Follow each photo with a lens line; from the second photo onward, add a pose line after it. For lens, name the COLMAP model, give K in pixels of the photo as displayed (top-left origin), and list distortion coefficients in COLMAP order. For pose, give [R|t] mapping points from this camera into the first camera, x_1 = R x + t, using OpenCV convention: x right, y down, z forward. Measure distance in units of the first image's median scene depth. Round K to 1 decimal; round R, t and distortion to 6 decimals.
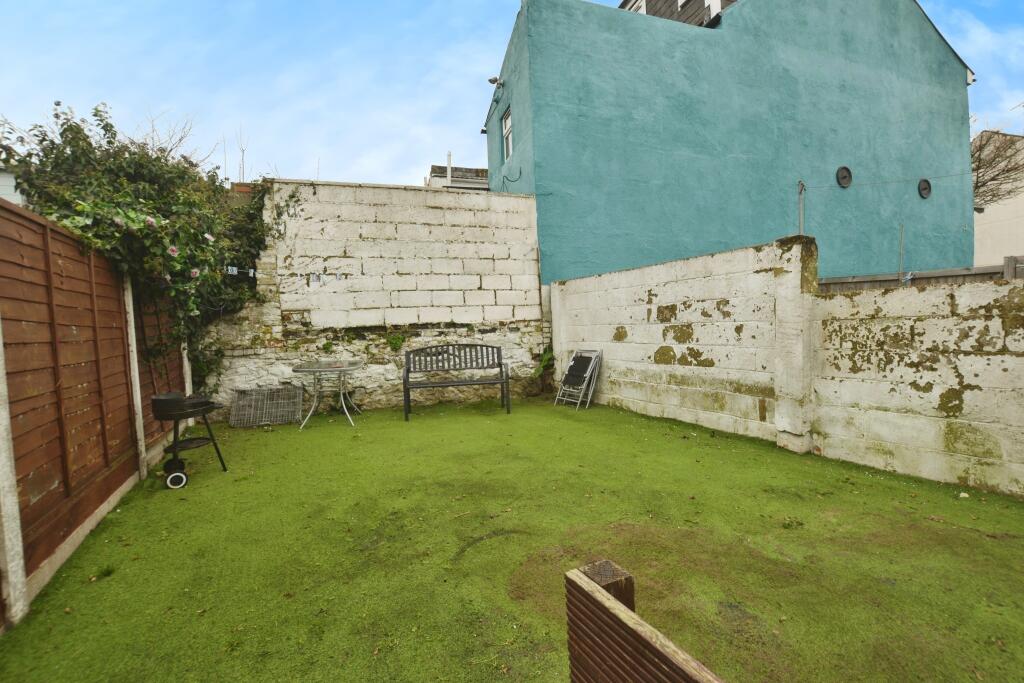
lens RADIAL K [[464.9, 0, 512.0], [0, 464.9, 341.5], [0, 0, 1]] dist [-0.028875, 0.000239]
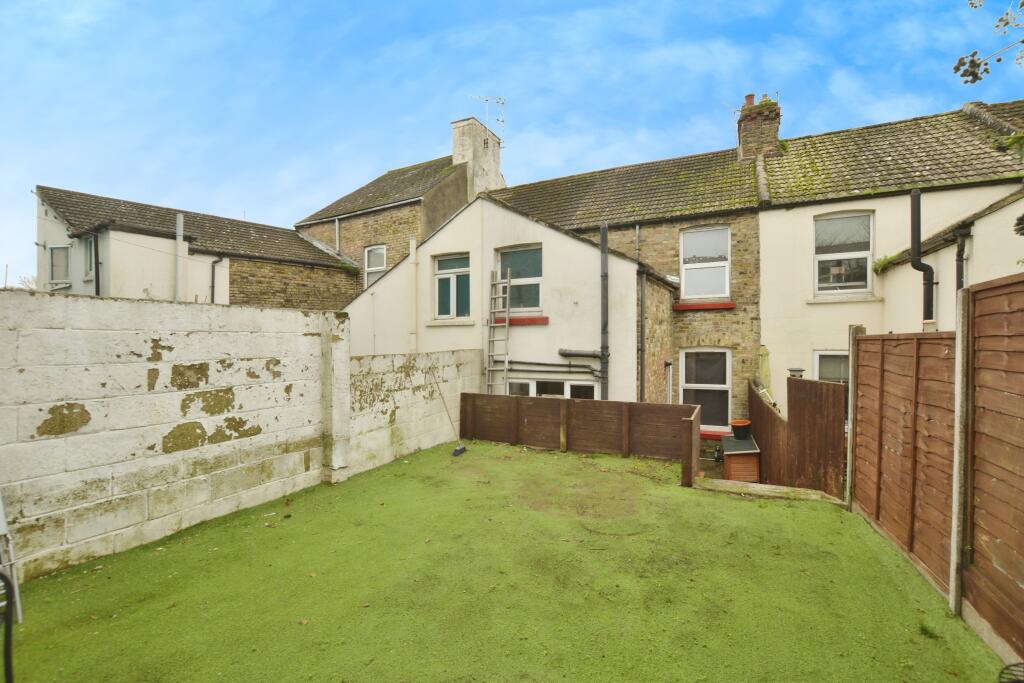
lens RADIAL K [[464.9, 0, 512.0], [0, 464.9, 341.5], [0, 0, 1]] dist [-0.028875, 0.000239]
pose [[-0.606231, 0.035555, 0.794494, -0.561902], [0.048140, 0.998809, -0.007966, -0.091326], [-0.793831, 0.033418, -0.607220, 1.135950]]
